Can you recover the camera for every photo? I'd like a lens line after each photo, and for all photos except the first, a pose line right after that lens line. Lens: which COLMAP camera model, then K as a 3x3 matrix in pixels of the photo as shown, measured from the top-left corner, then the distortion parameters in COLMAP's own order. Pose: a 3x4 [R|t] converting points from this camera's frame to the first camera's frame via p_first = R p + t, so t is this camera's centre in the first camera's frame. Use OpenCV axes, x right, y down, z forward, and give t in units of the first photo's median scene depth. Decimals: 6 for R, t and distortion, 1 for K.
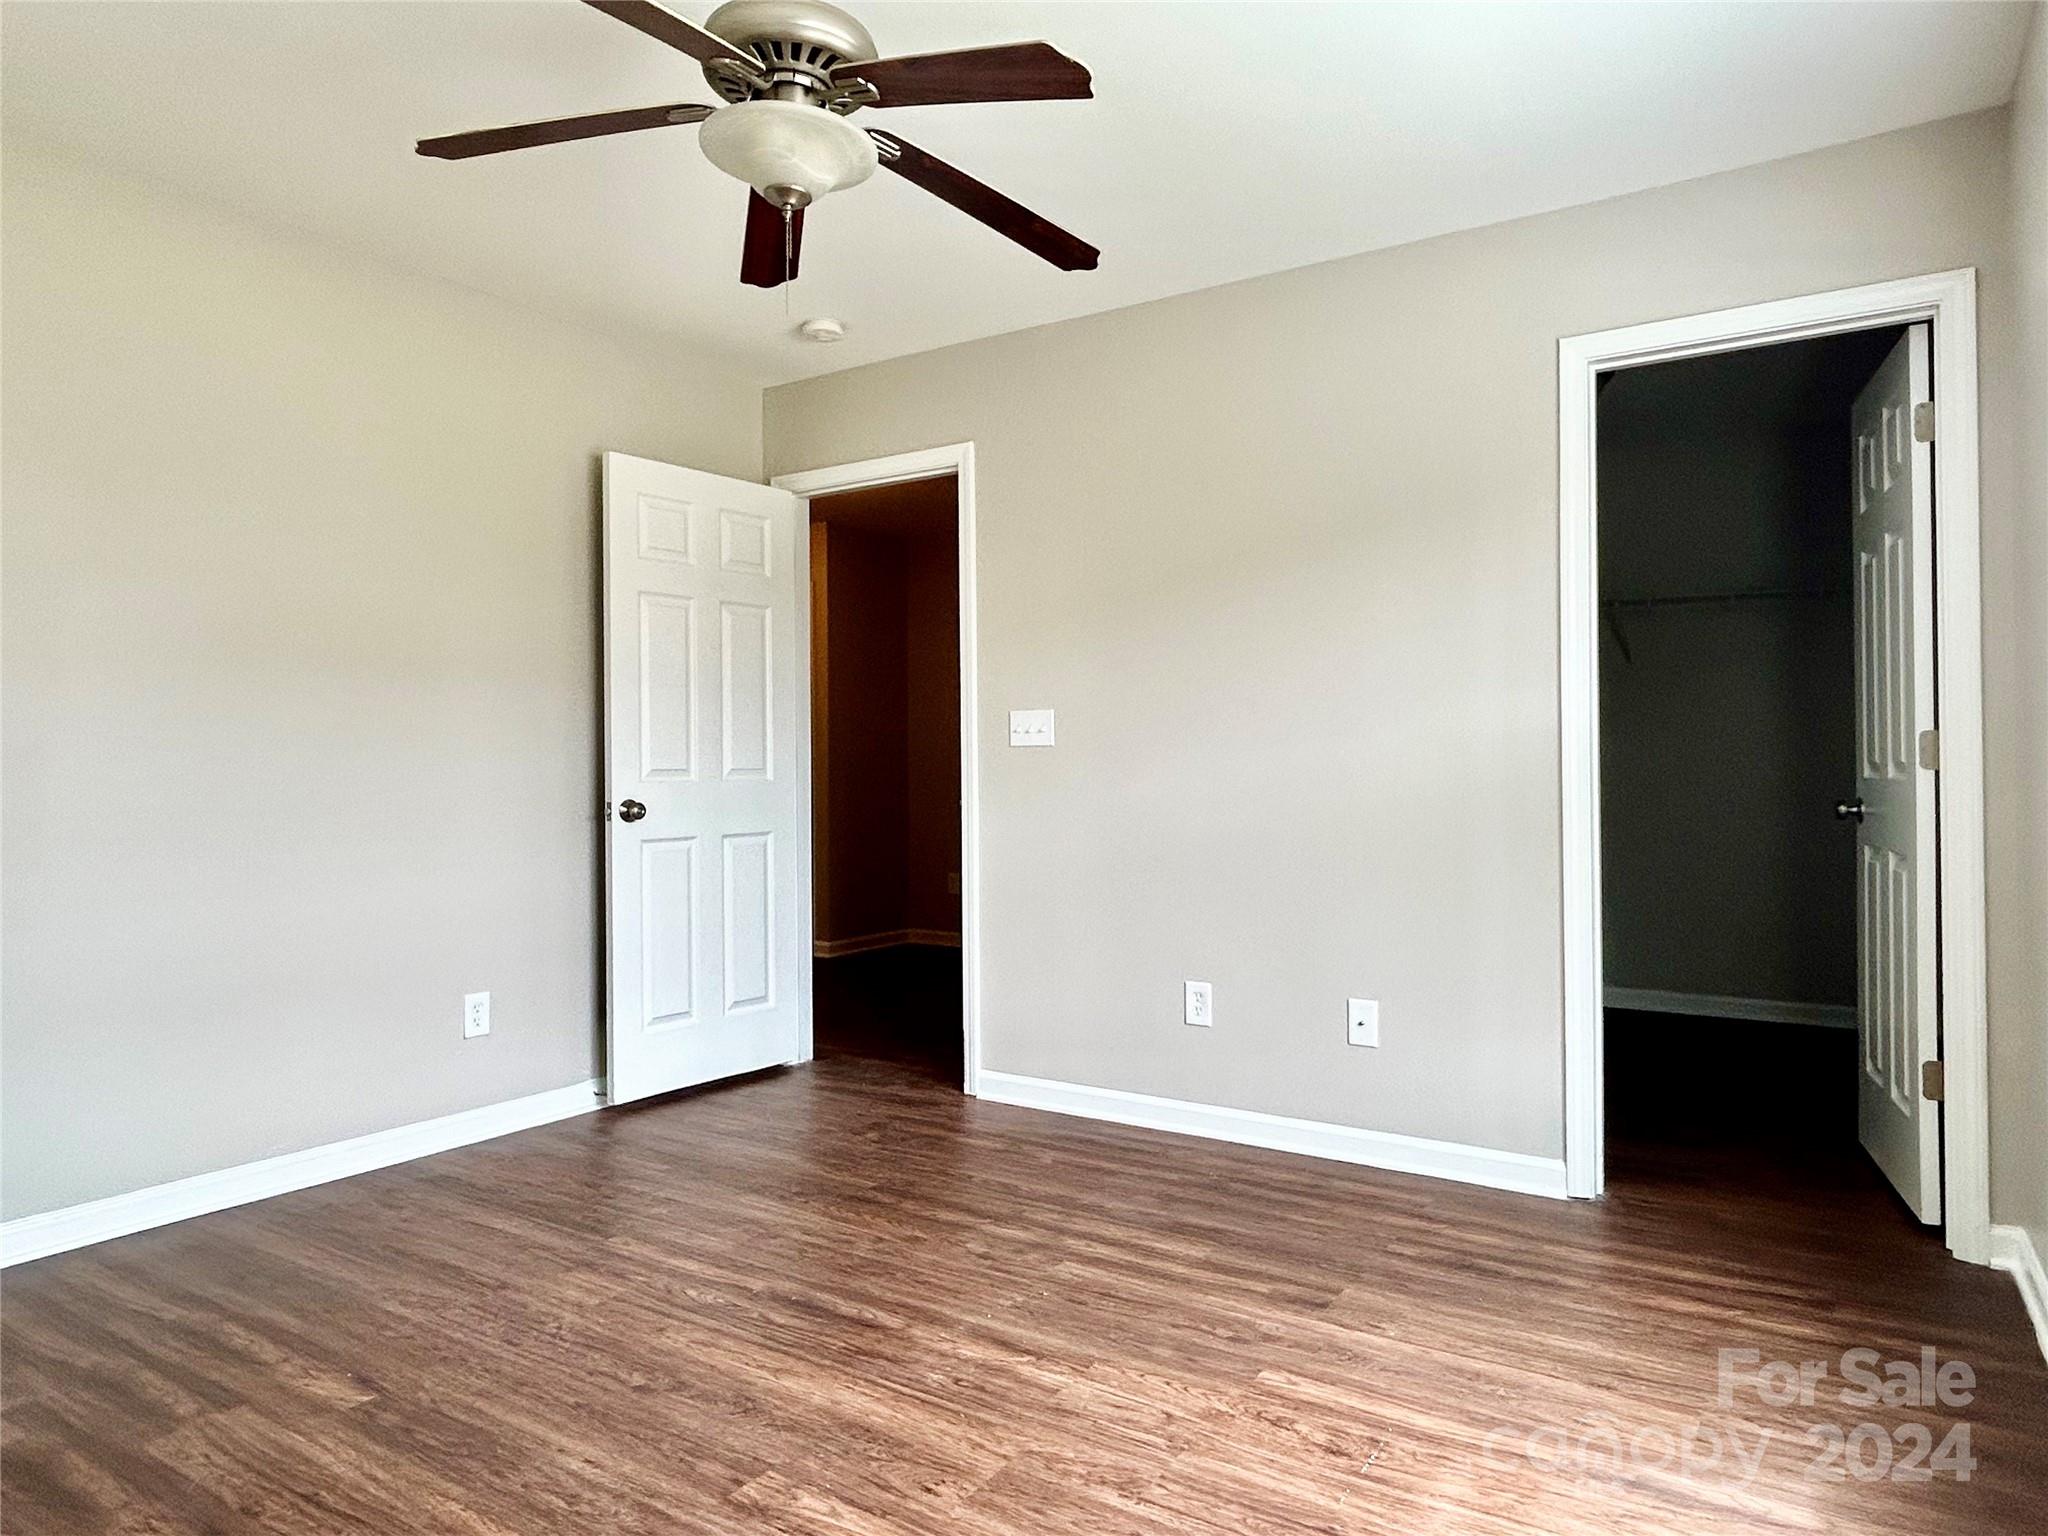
lens RADIAL K [[1266.9, 0, 1021.9], [0, 1266.9, 756.2], [0, 0, 1]] dist [-0.001340, 0.002472]
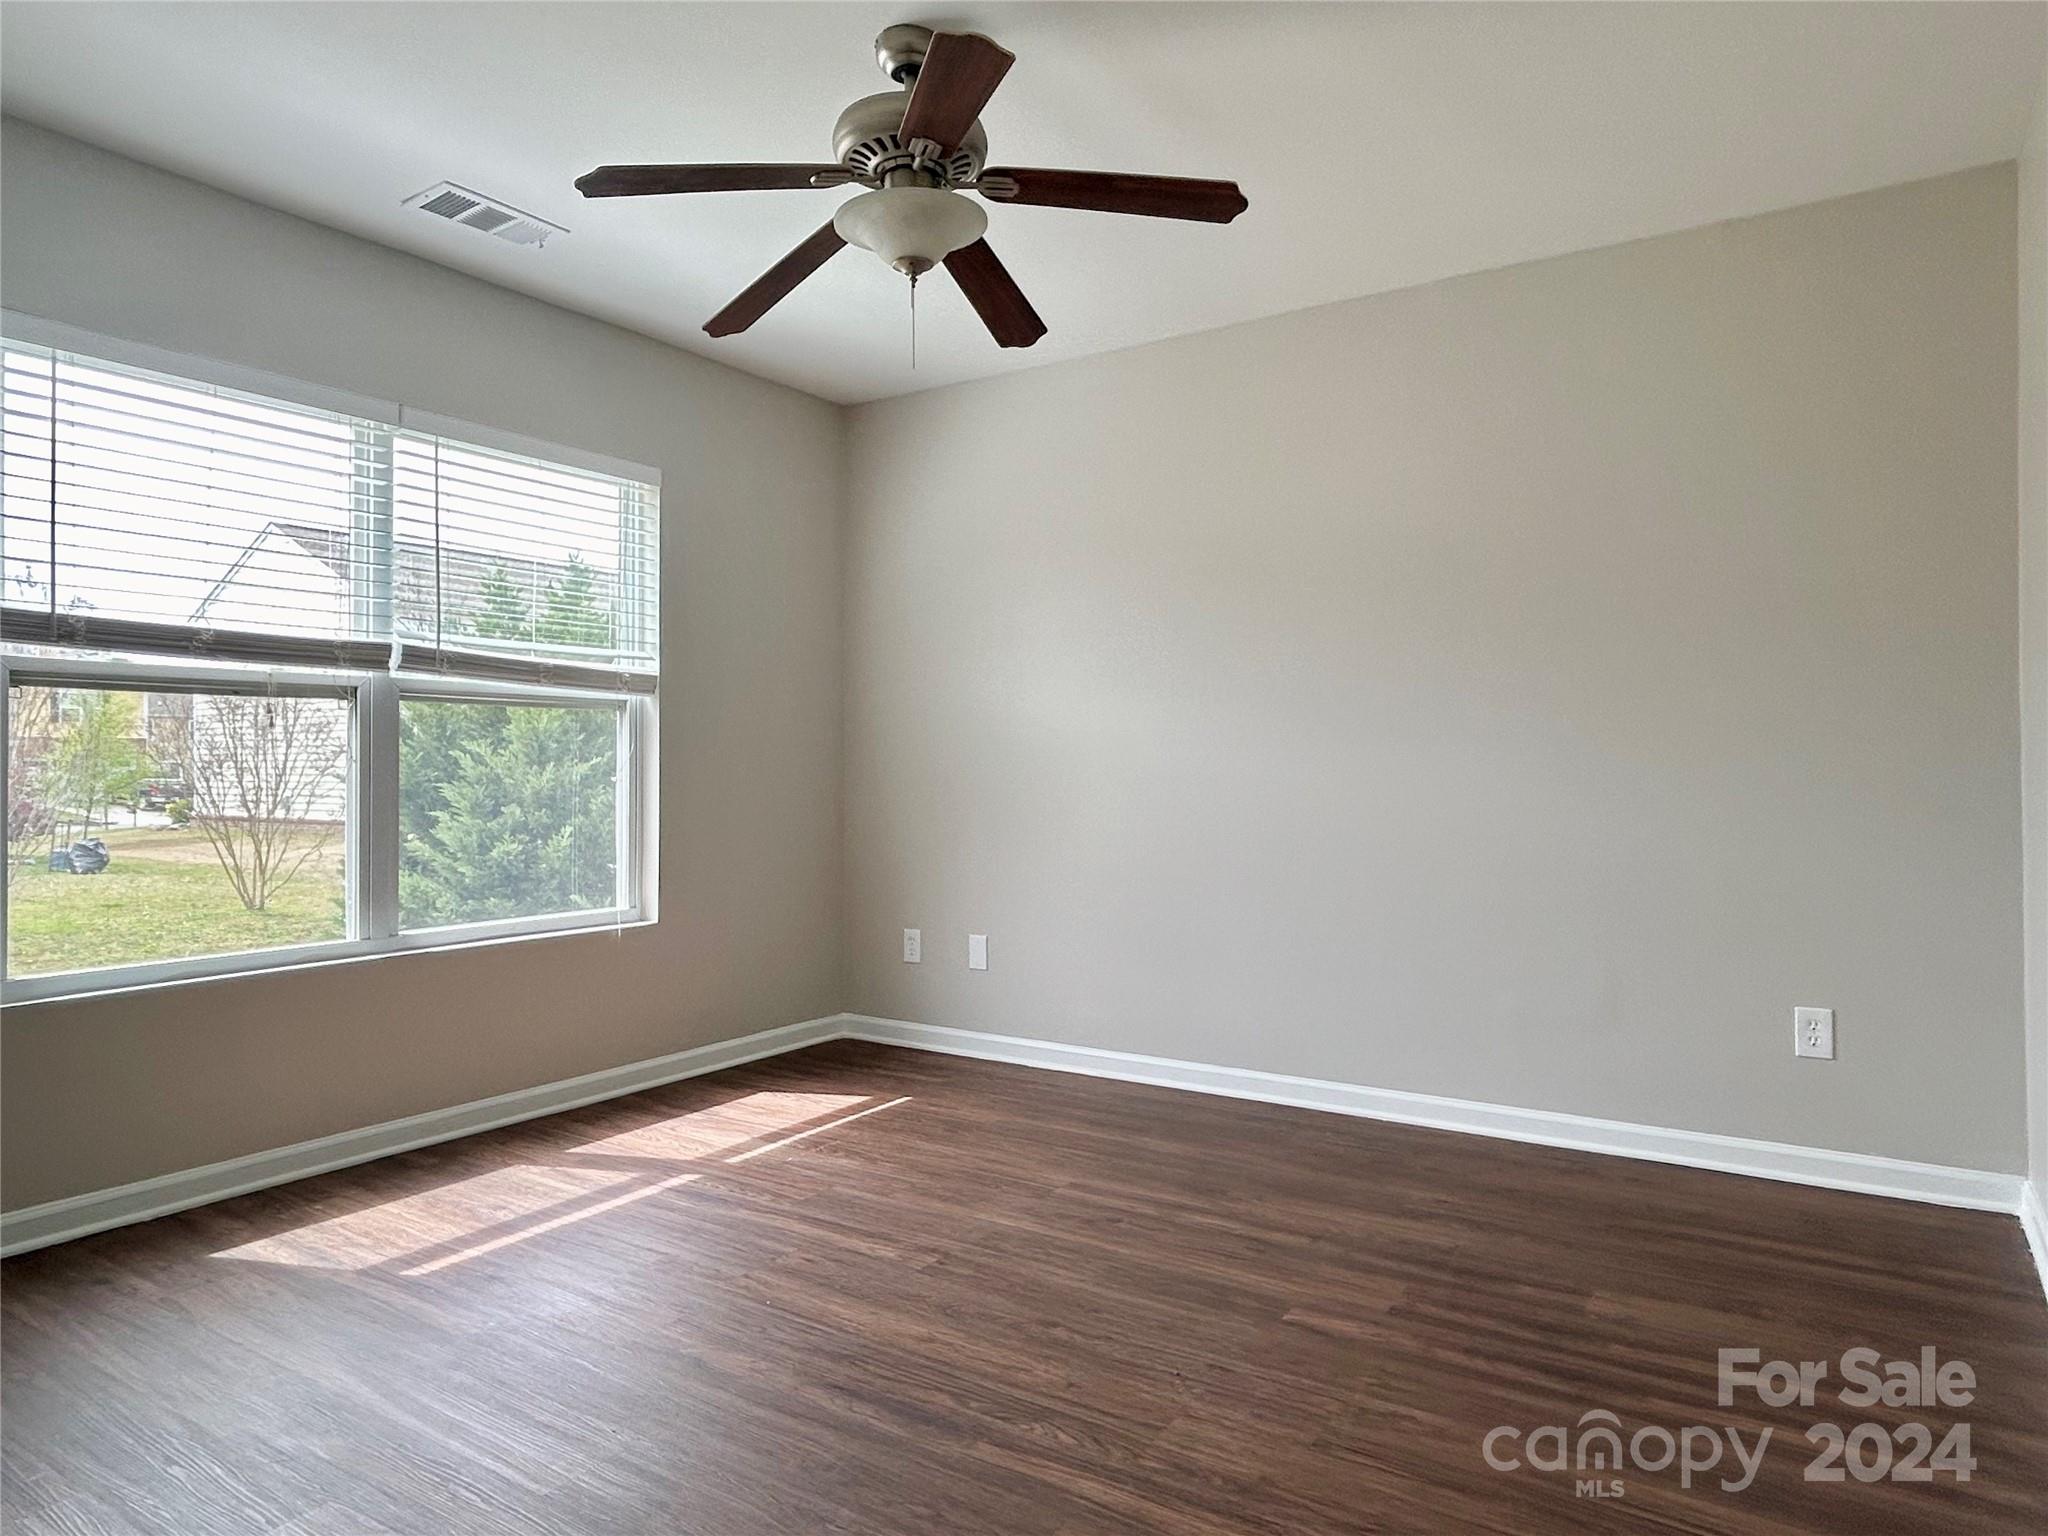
lens RADIAL K [[1266.9, 0, 1025.4], [0, 1266.9, 764.5], [0, 0, 1]] dist [-0.001340, 0.002472]
pose [[-0.999949, 0.004422, 0.009083, -0.281838], [0.004380, 0.999980, -0.004641, 0.016676], [-0.009103, -0.004601, -0.999948, 2.043652]]
